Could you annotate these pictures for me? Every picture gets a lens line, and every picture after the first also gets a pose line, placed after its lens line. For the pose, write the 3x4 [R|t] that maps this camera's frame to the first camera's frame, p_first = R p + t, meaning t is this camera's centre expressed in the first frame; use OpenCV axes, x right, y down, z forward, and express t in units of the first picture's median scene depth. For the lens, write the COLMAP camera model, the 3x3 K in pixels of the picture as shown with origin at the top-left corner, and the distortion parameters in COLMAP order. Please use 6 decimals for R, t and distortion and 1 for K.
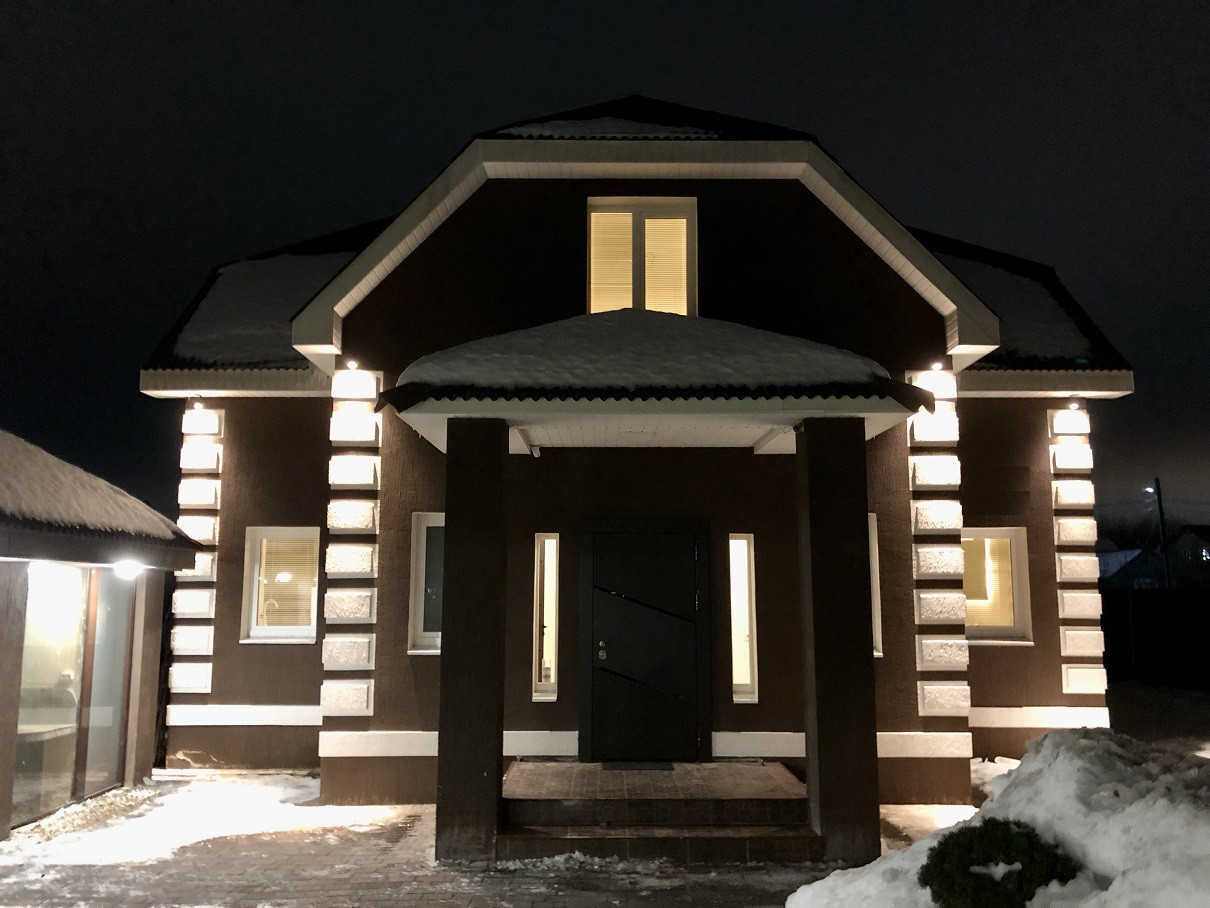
lens RADIAL K [[984.5, 0, 603.5], [0, 984.5, 463.0], [0, 0, 1]] dist [0.077642, -0.116965]
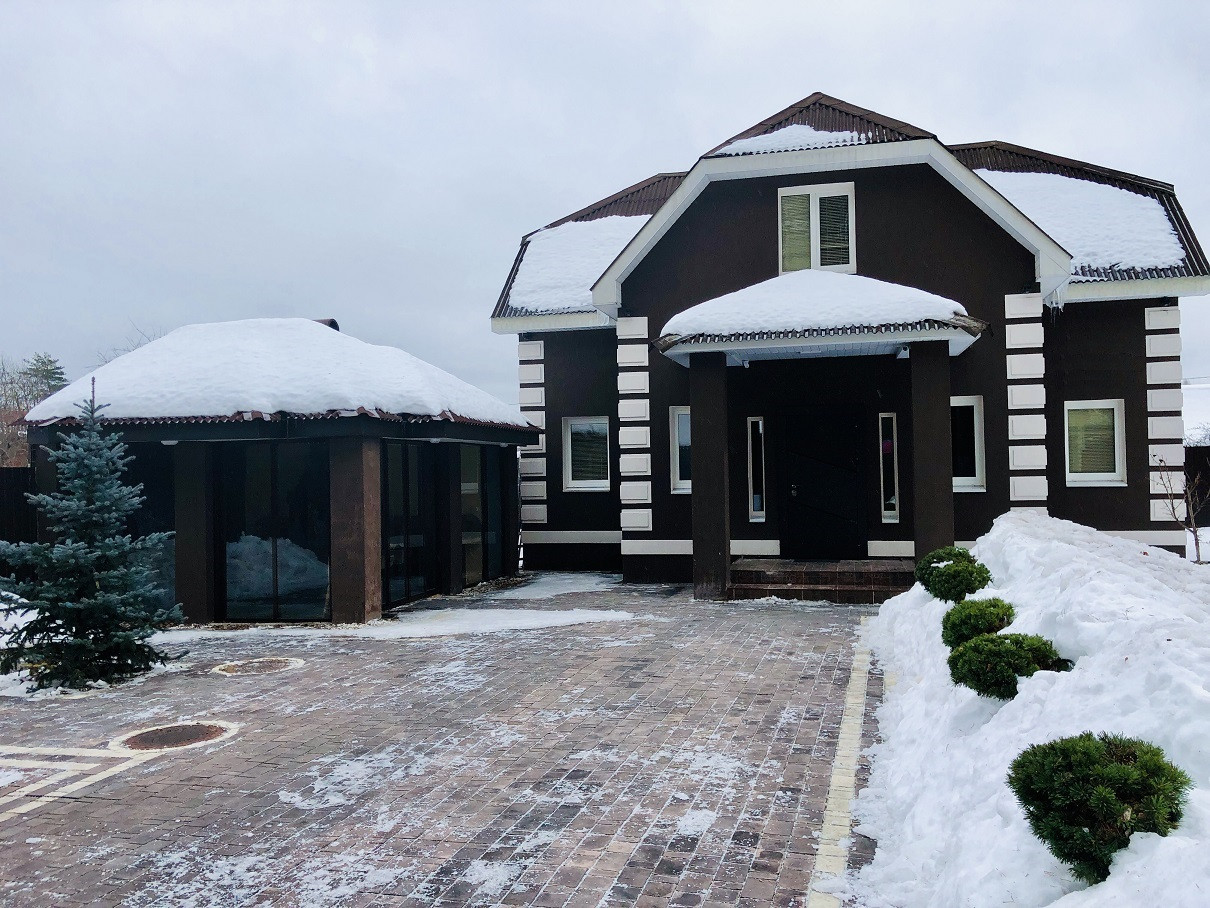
lens RADIAL K [[989.2, 0, 600.5], [0, 989.2, 451.6], [0, 0, 1]] dist [0.048306, -0.062665]
pose [[0.969100, -0.022336, -0.245655, 0.085332], [0.050297, 0.992862, 0.108145, -0.053294], [0.241486, -0.117159, 0.963306, -0.554072]]
